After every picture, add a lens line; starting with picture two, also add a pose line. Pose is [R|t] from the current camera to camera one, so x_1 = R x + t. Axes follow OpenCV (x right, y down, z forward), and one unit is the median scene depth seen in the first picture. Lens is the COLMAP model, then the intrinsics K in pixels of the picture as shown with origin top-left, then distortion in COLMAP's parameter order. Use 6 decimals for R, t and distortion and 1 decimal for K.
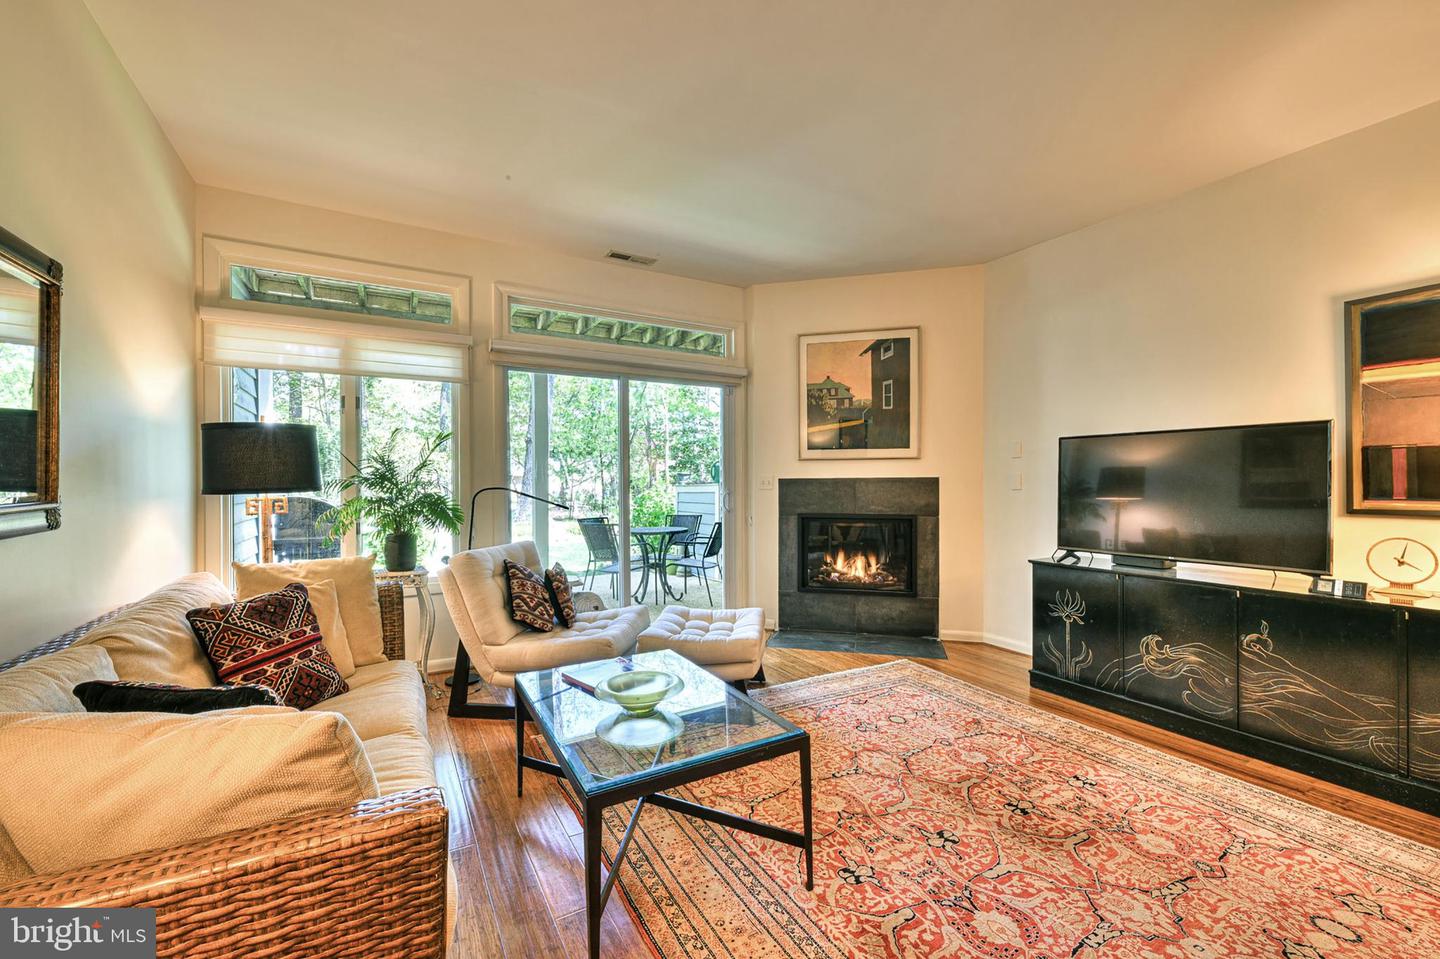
lens RADIAL K [[579.1, 0, 720.1], [0, 579.1, 482.6], [0, 0, 1]] dist [0.001264, -0.000111]
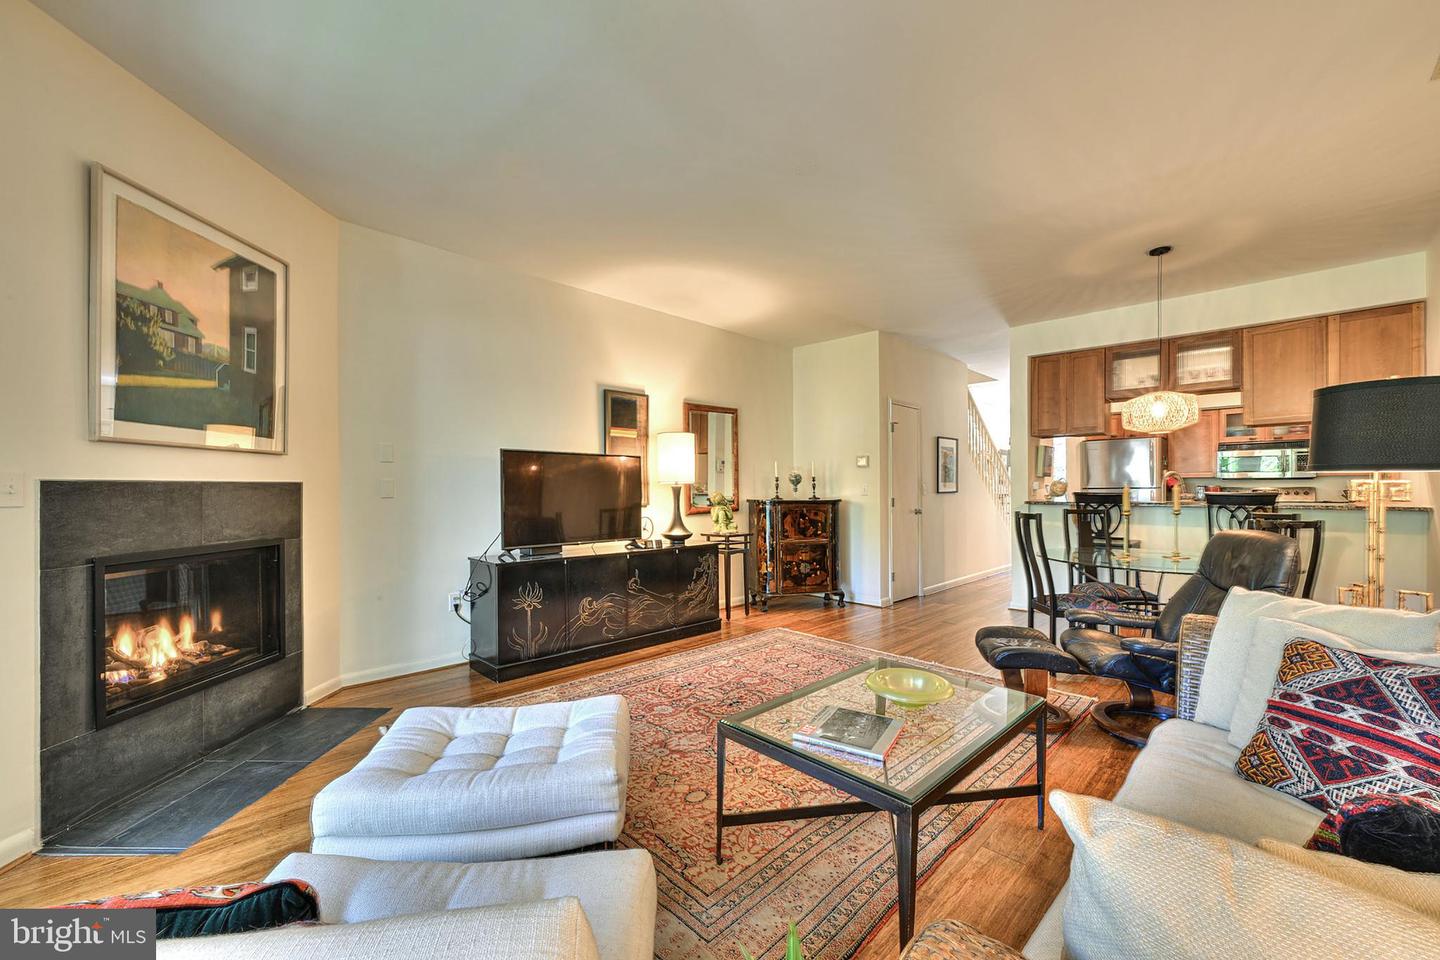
lens RADIAL K [[579.1, 0, 720.7], [0, 579.1, 487.4], [0, 0, 1]] dist [0.001264, -0.000111]
pose [[-0.259814, 0.001180, 0.965658, -0.450857], [-0.001198, 0.999998, -0.001544, -0.002648], [-0.965658, -0.001558, -0.259812, 0.676125]]
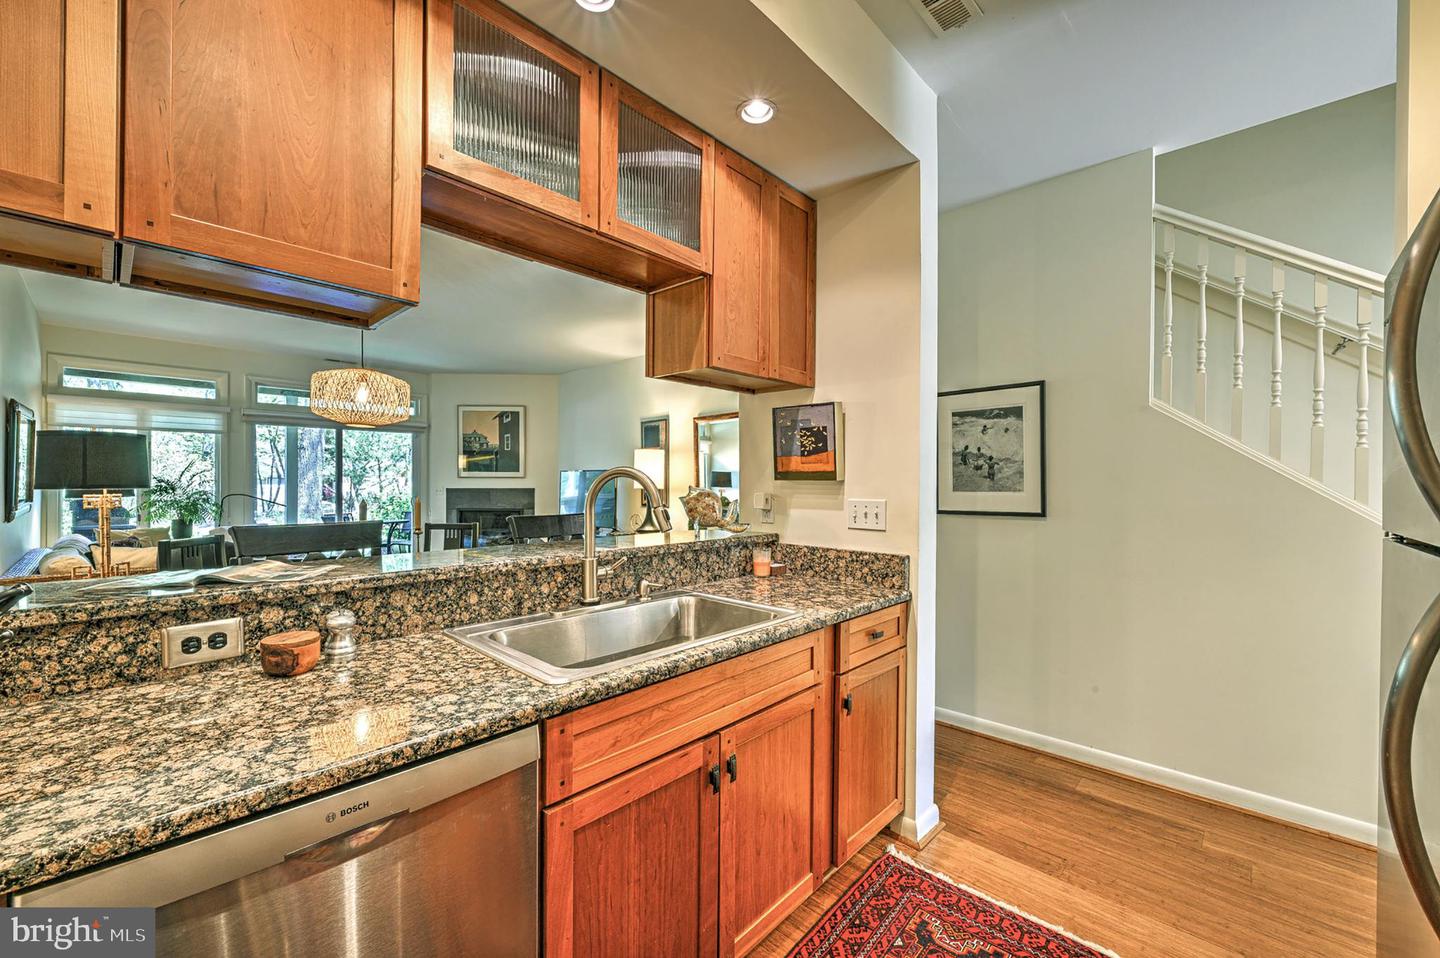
lens RADIAL K [[573.2, 0, 716.3], [0, 573.2, 479.7], [0, 0, 1]] dist [-0.001297, -0.000174]
pose [[0.958506, 0.006221, 0.285004, 0.407614], [-0.004811, 0.999972, -0.005648, -0.028724], [-0.285031, 0.004042, 0.958510, -0.895380]]
